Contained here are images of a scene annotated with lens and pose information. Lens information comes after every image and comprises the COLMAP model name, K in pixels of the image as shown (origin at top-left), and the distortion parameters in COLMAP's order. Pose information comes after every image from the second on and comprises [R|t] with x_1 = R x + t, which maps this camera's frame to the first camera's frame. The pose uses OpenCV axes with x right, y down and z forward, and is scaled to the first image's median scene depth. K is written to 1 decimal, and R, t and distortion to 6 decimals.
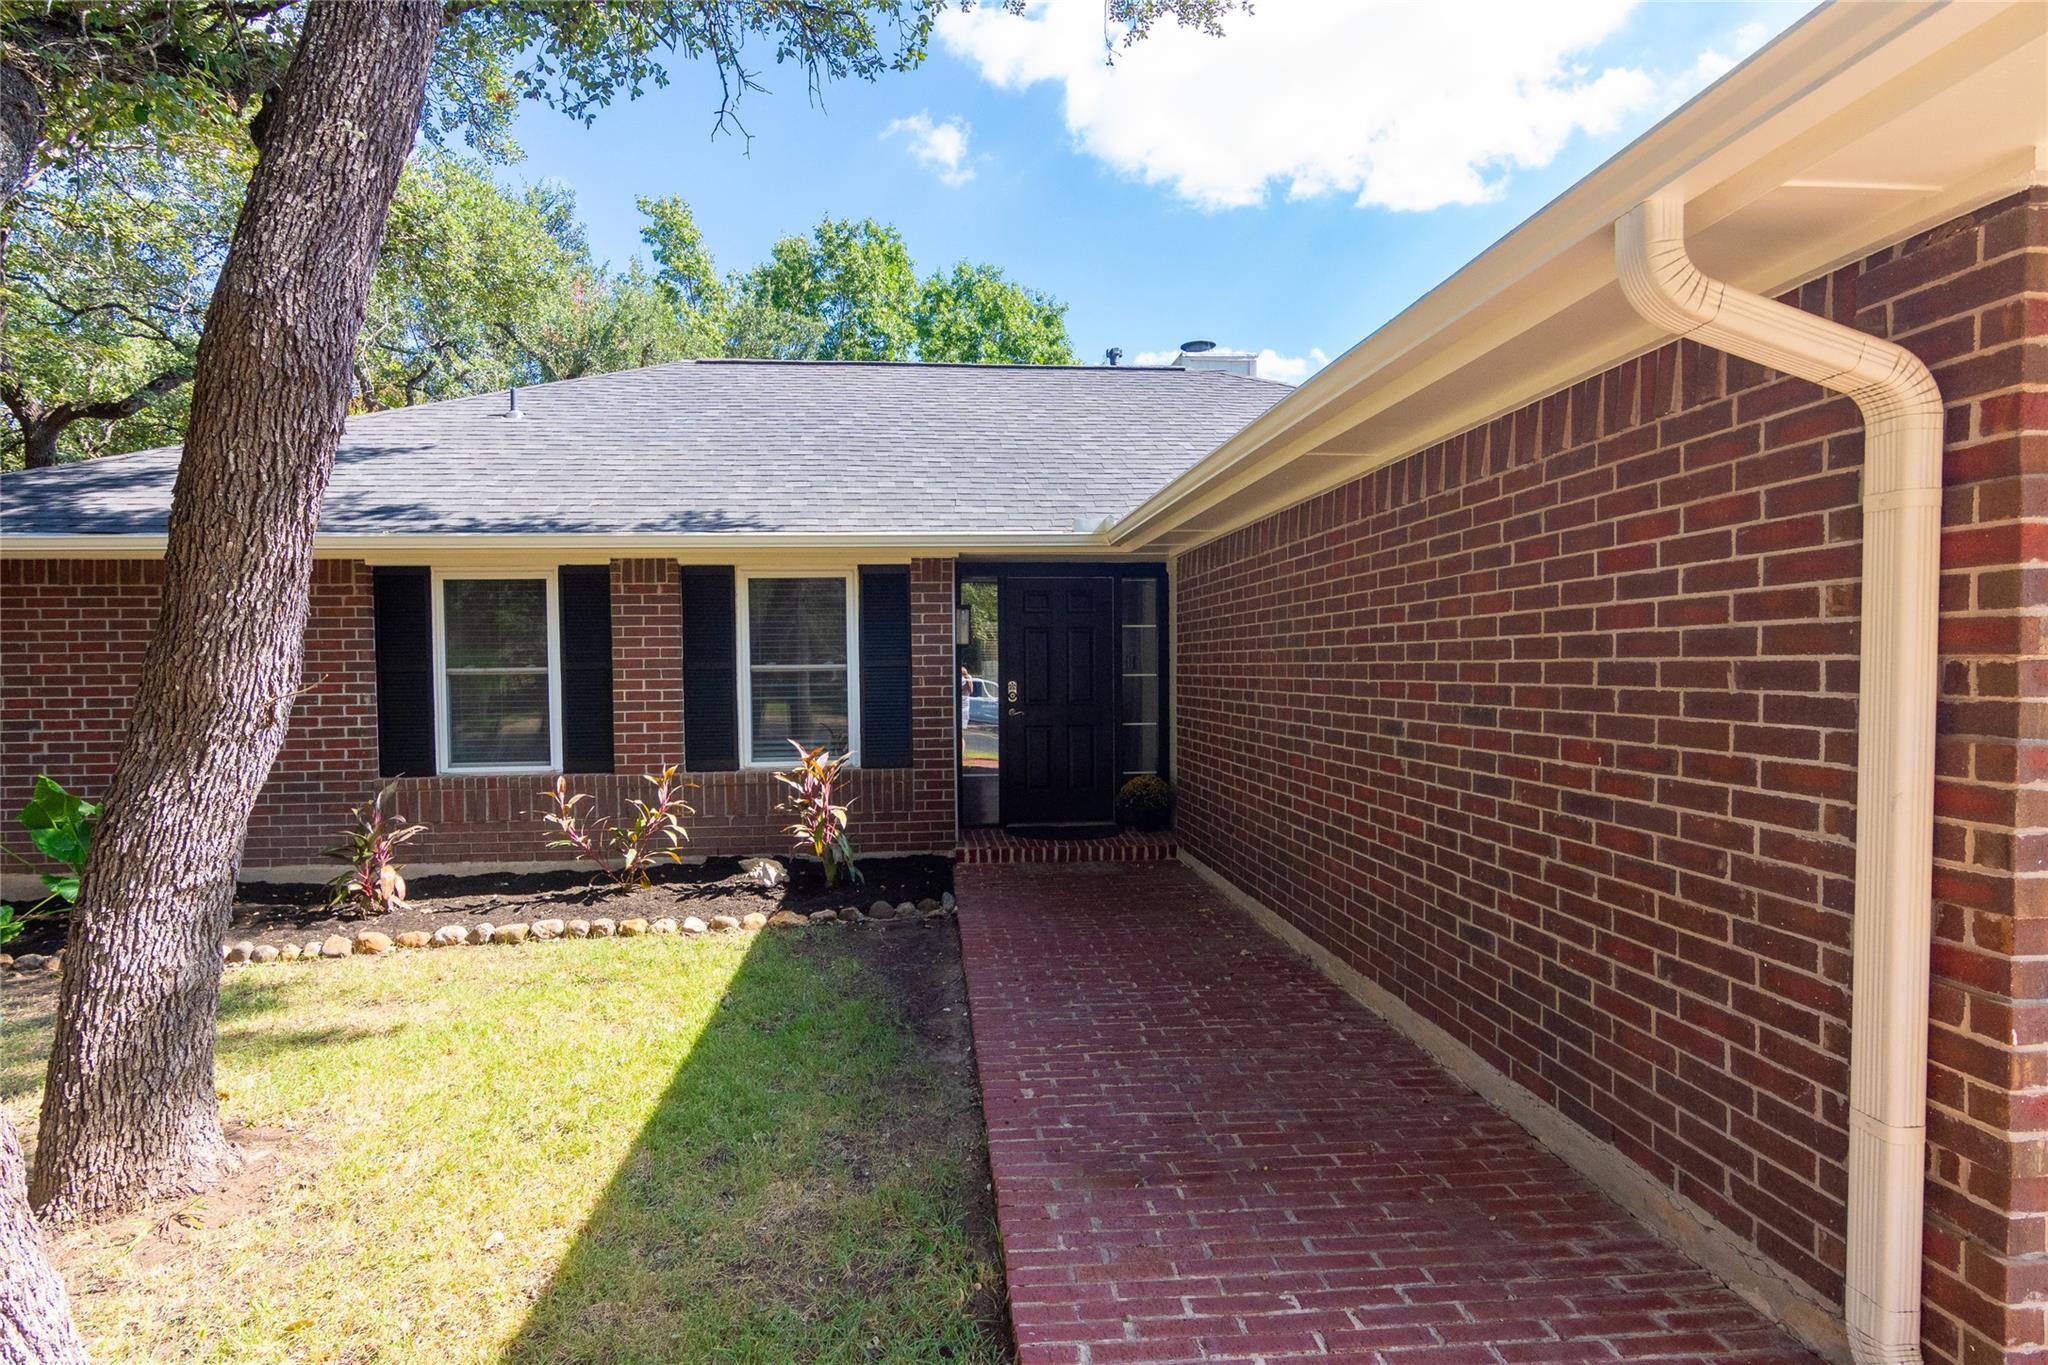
lens RADIAL K [[1073.9, 0, 1013.6], [0, 1073.9, 690.7], [0, 0, 1]] dist [-0.000536, -0.000153]
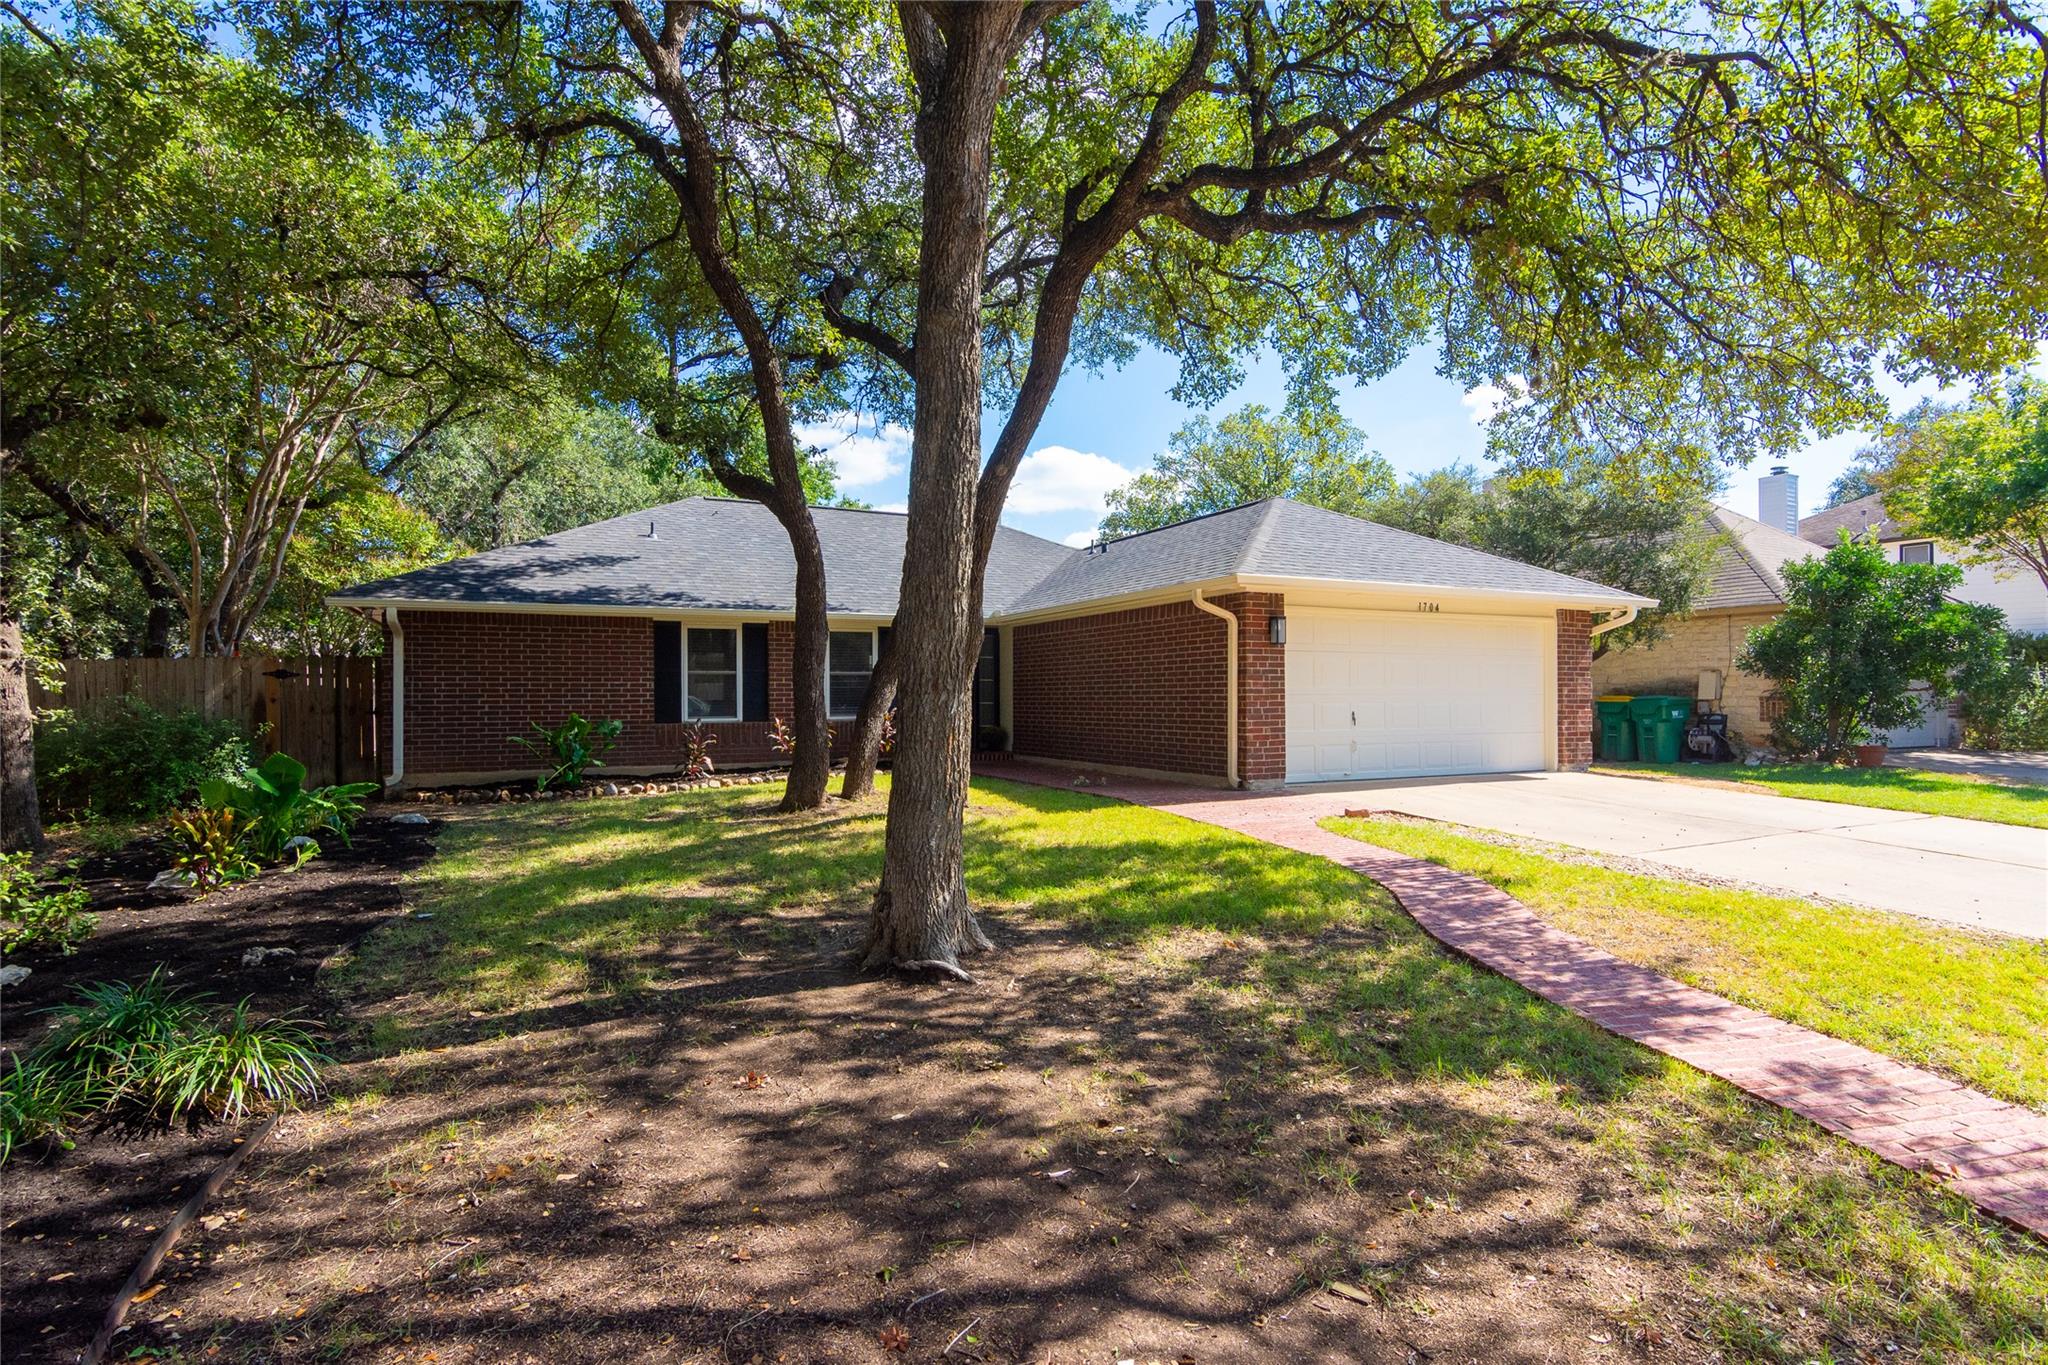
lens RADIAL K [[1000.6, 0, 1025.1], [0, 1000.6, 693.0], [0, 0, 1]] dist [0.001607, 0.000617]
pose [[0.930834, 0.005478, 0.365400, -0.627410], [0.005854, 0.999536, -0.029898, 0.082765], [-0.365395, 0.029969, 0.930370, -1.028087]]
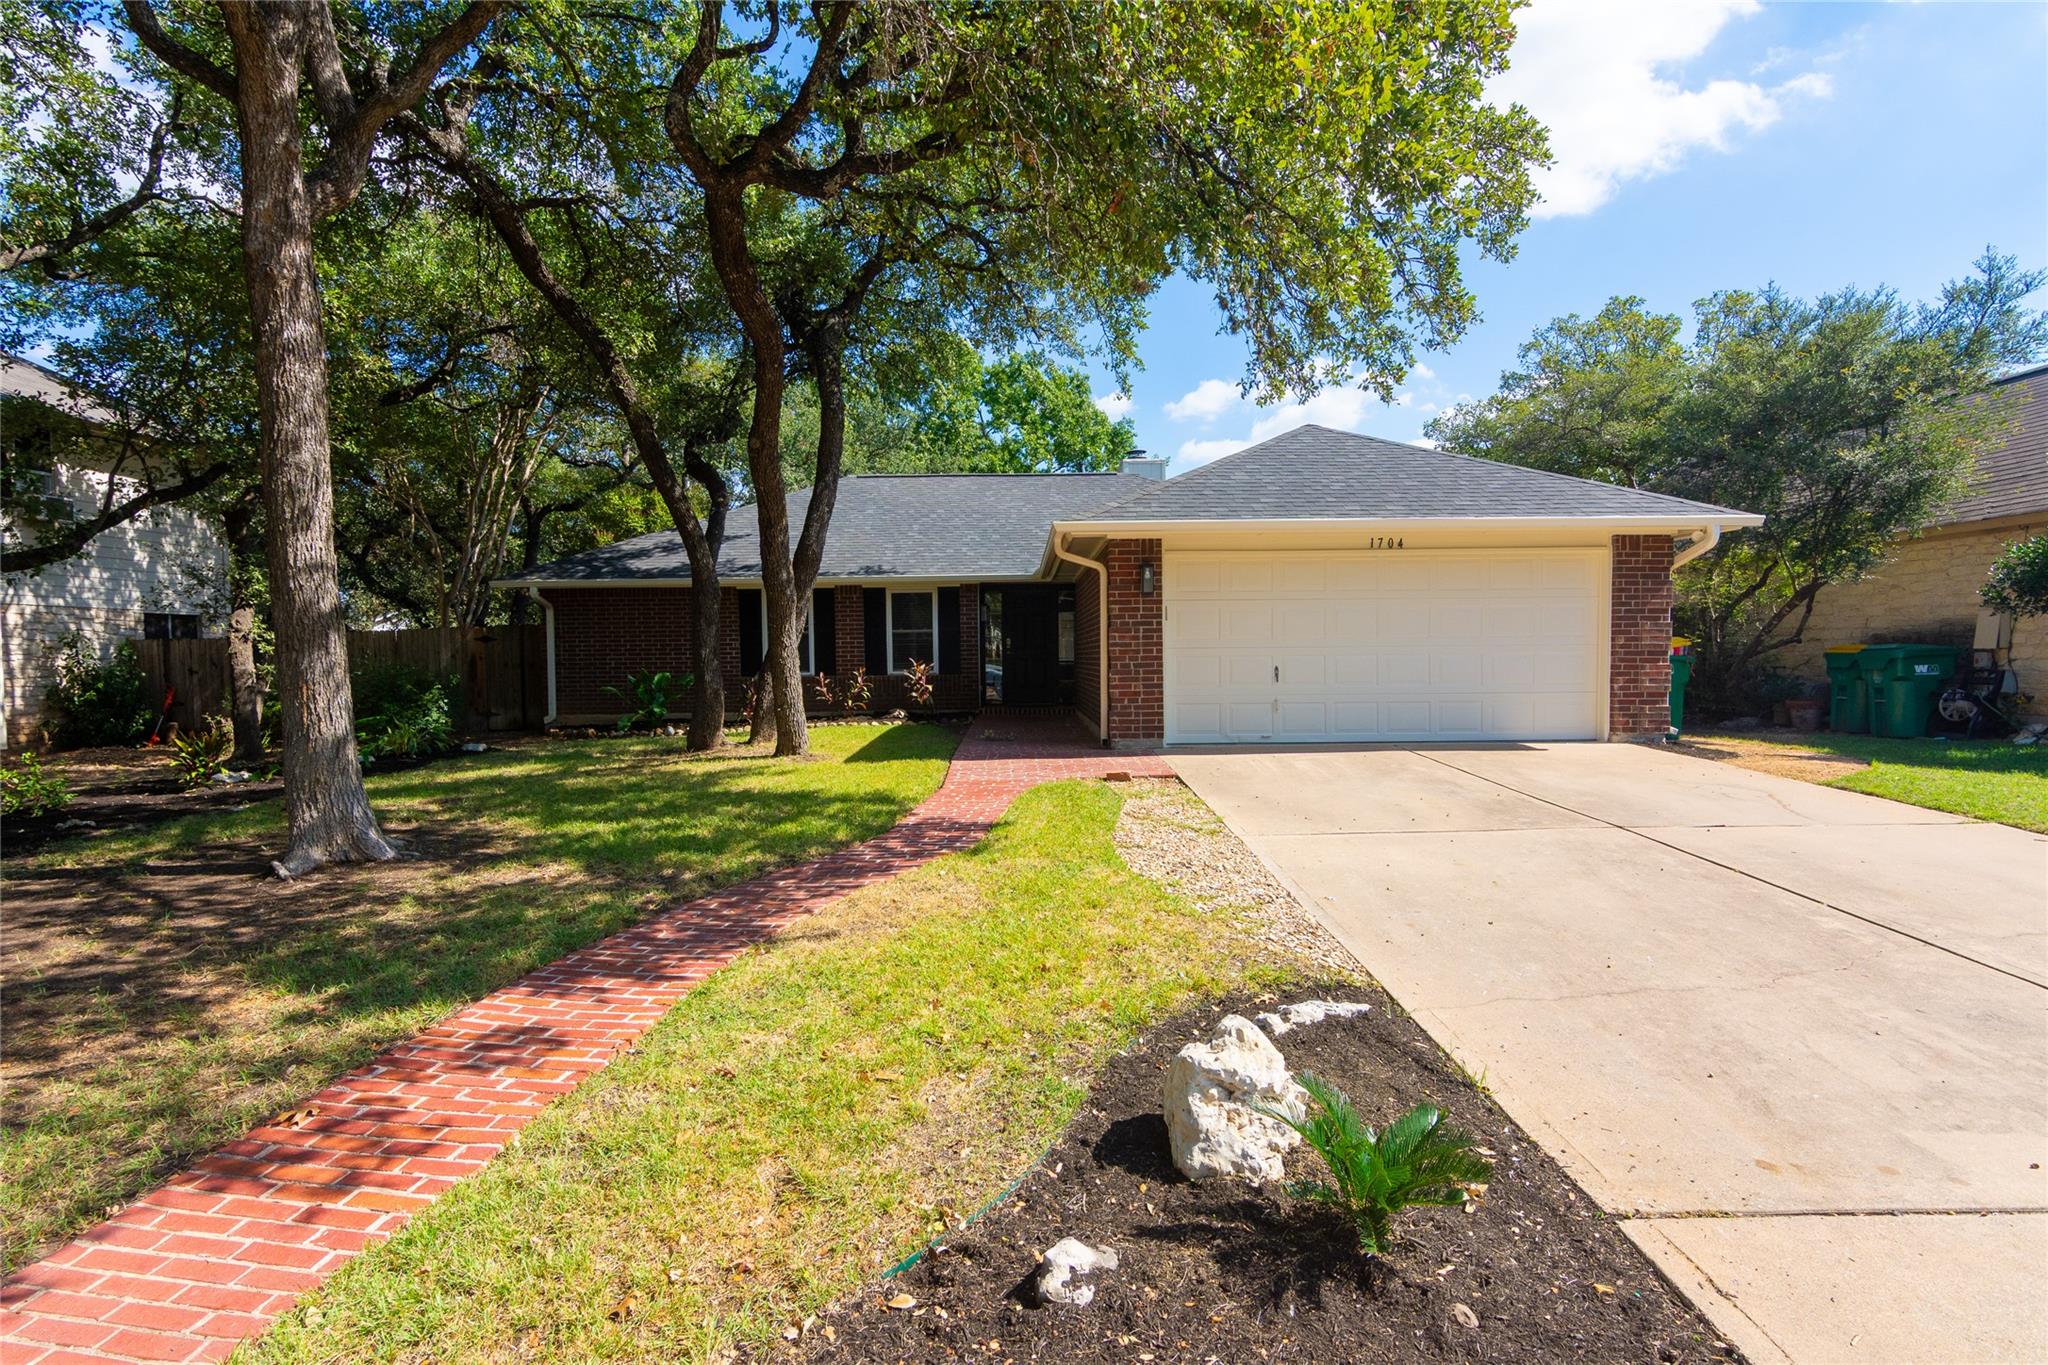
lens RADIAL K [[989.3, 0, 1023.6], [0, 989.3, 692.4], [0, 0, 1]] dist [0.001439, 0.000597]
pose [[0.997114, 0.000209, -0.075916, 0.209670], [0.000799, 0.999912, 0.013254, 0.085601], [0.075912, -0.013276, 0.997026, -1.162593]]
